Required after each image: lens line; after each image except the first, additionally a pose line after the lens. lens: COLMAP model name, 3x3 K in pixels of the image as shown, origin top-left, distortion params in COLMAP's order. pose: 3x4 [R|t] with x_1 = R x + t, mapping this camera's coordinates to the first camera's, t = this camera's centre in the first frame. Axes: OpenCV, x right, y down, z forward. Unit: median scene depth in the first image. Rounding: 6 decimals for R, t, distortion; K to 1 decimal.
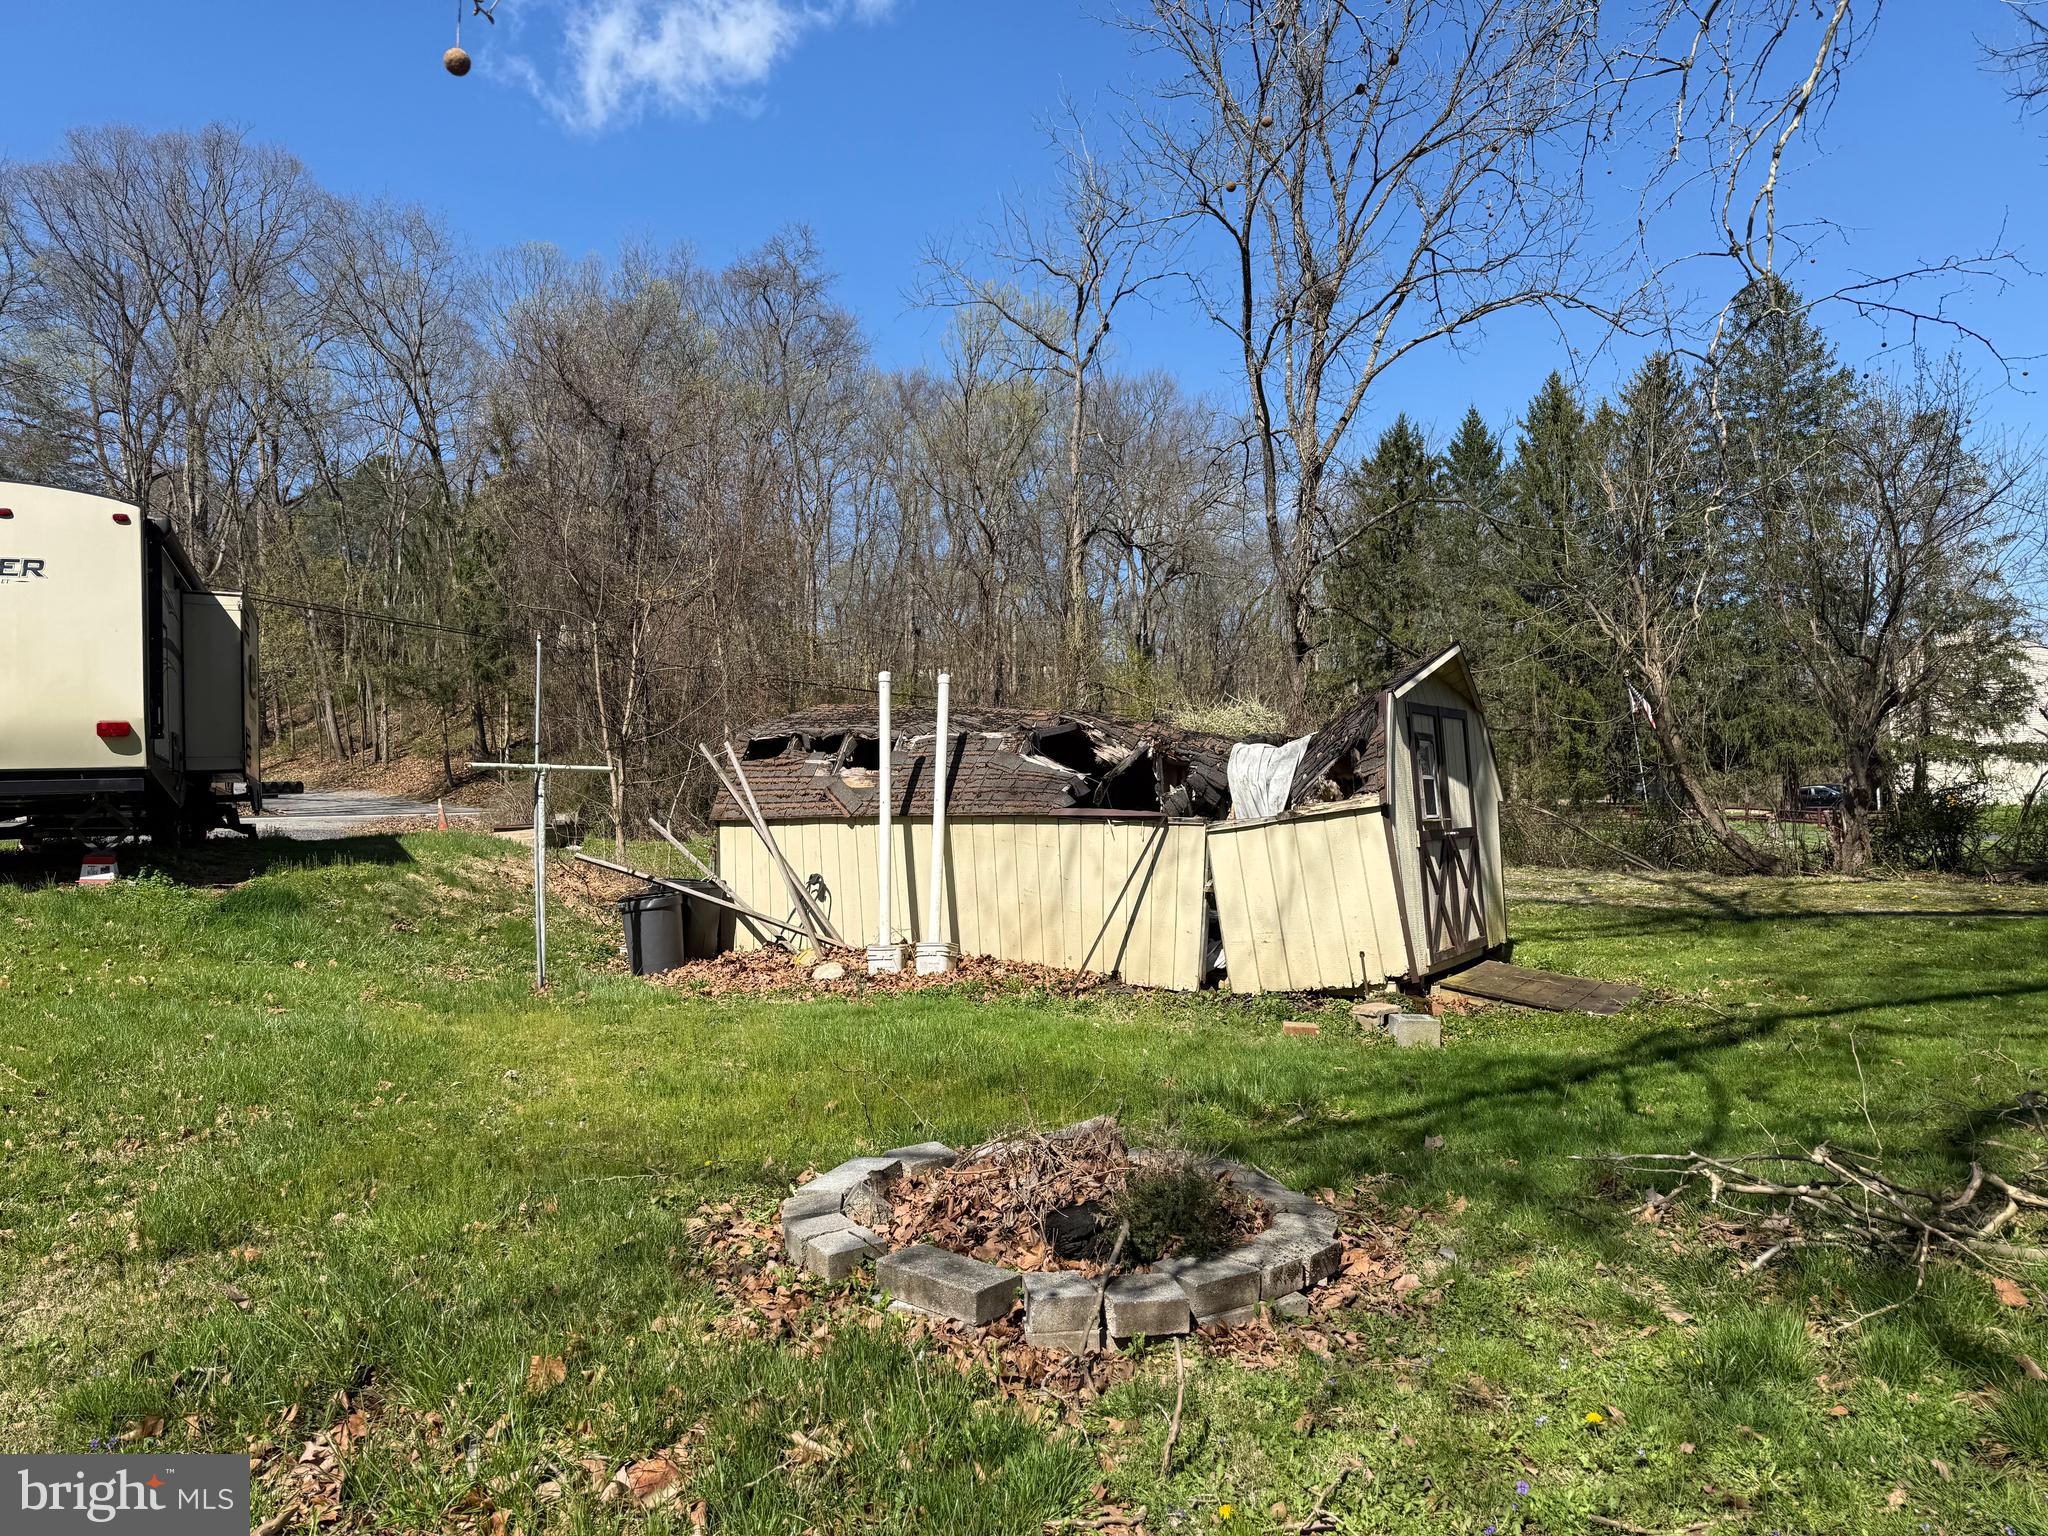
lens RADIAL K [[1440.2, 0, 1031.5], [0, 1440.2, 761.3], [0, 0, 1]] dist [0.096374, -0.114682]
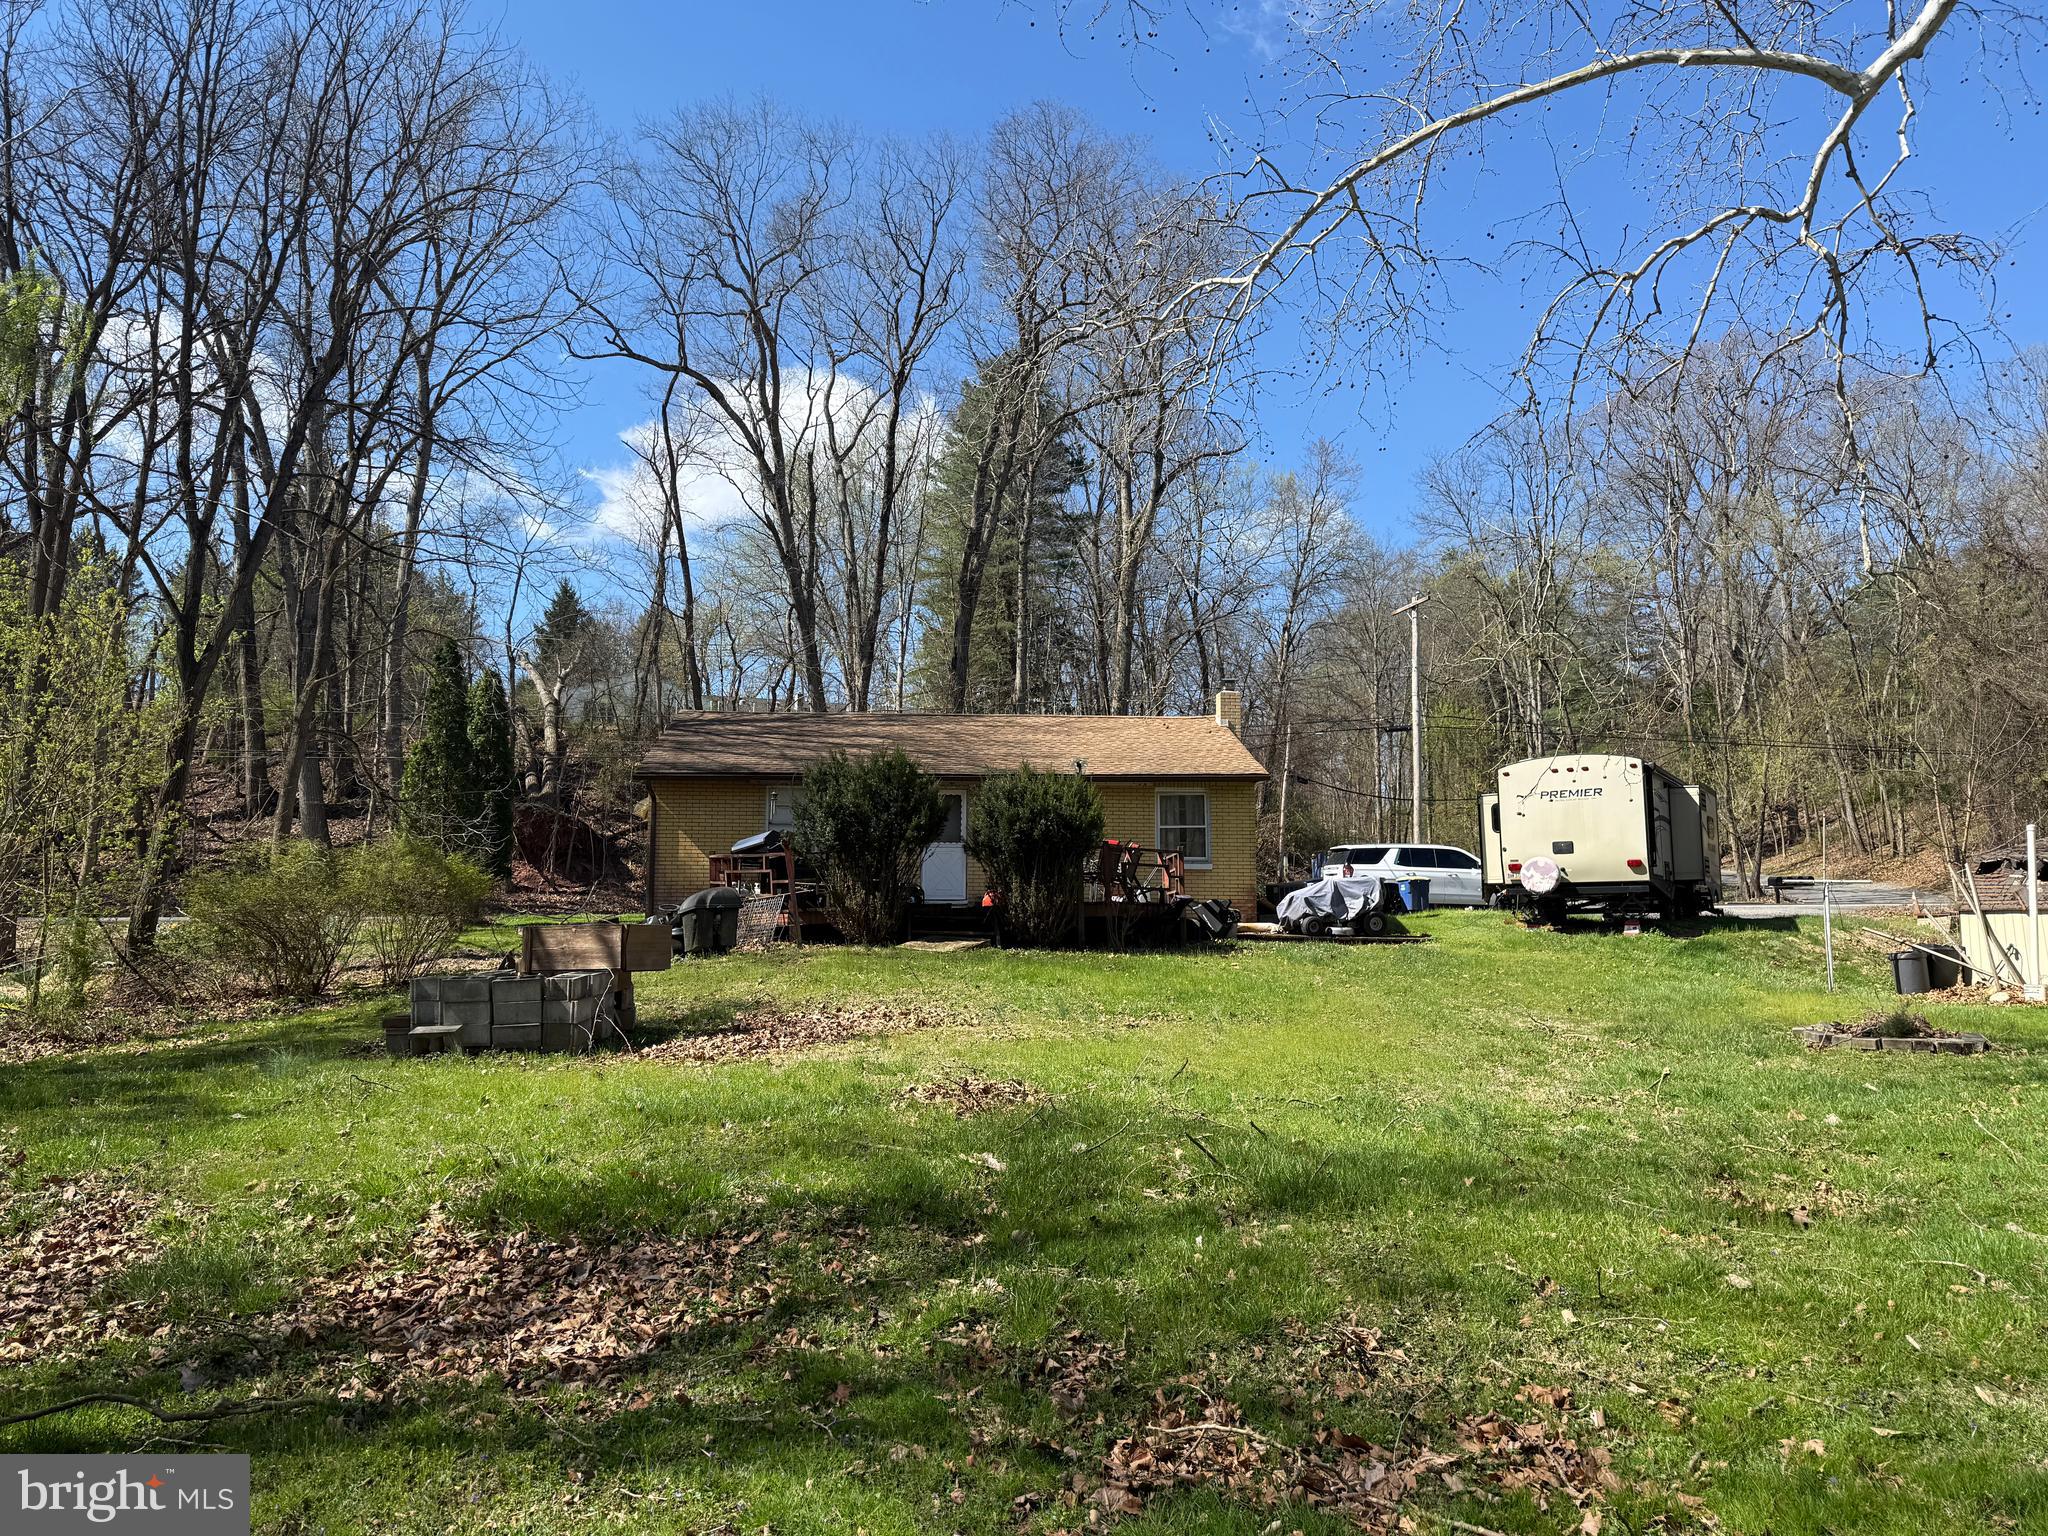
lens RADIAL K [[1440.2, 0, 1024.6], [0, 1440.2, 764.6], [0, 0, 1]] dist [0.096374, -0.114682]
pose [[0.549167, -0.068598, -0.832892, 0.621247], [0.021208, 0.997448, -0.068167, -0.035237], [0.835443, 0.019771, 0.549221, -0.851410]]
